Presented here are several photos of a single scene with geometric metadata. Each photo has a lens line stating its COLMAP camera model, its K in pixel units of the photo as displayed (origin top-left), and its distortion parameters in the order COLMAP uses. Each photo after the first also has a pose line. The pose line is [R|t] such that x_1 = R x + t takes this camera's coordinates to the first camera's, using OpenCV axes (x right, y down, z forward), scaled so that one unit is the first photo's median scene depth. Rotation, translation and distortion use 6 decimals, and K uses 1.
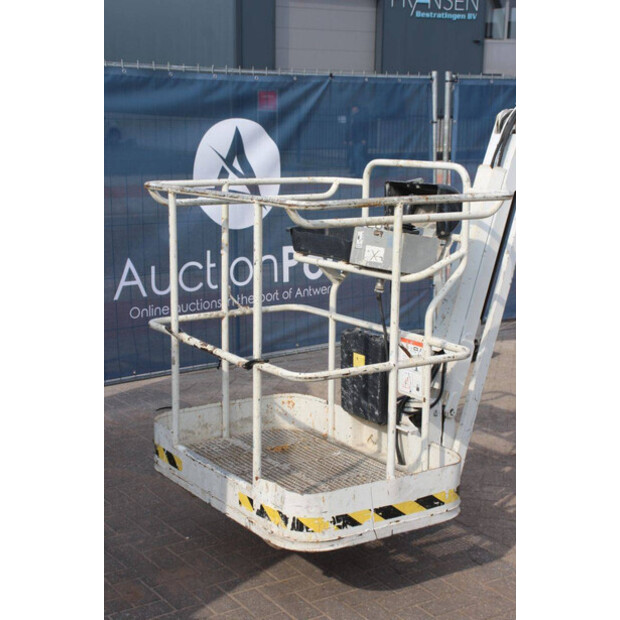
lens RADIAL K [[1074.1, 0, 310.0], [0, 1074.1, 310.0], [0, 0, 1]] dist [0.176519, 0.018690]
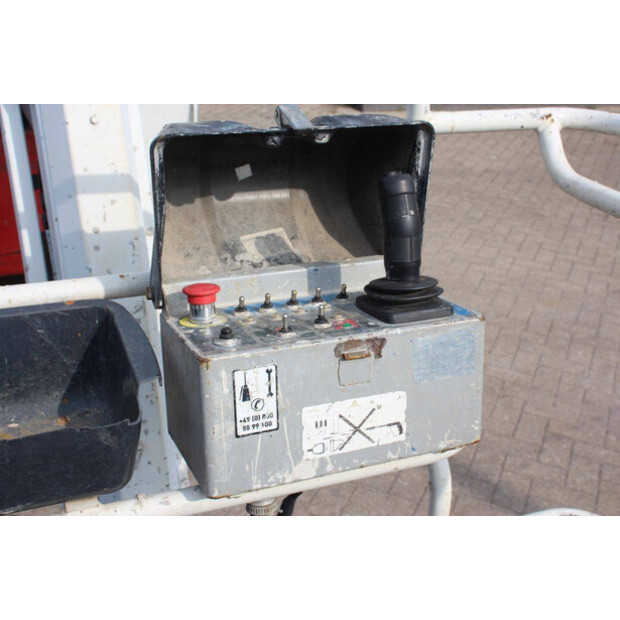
lens RADIAL K [[801.4, 0, 310.0], [0, 801.4, 310.0], [0, 0, 1]] dist [0.010076, 0.012515]
pose [[0.196057, -0.418715, 0.886701, -0.108326], [0.125910, 0.907515, 0.400704, -0.158285], [-0.972475, 0.033084, 0.230645, 0.952710]]
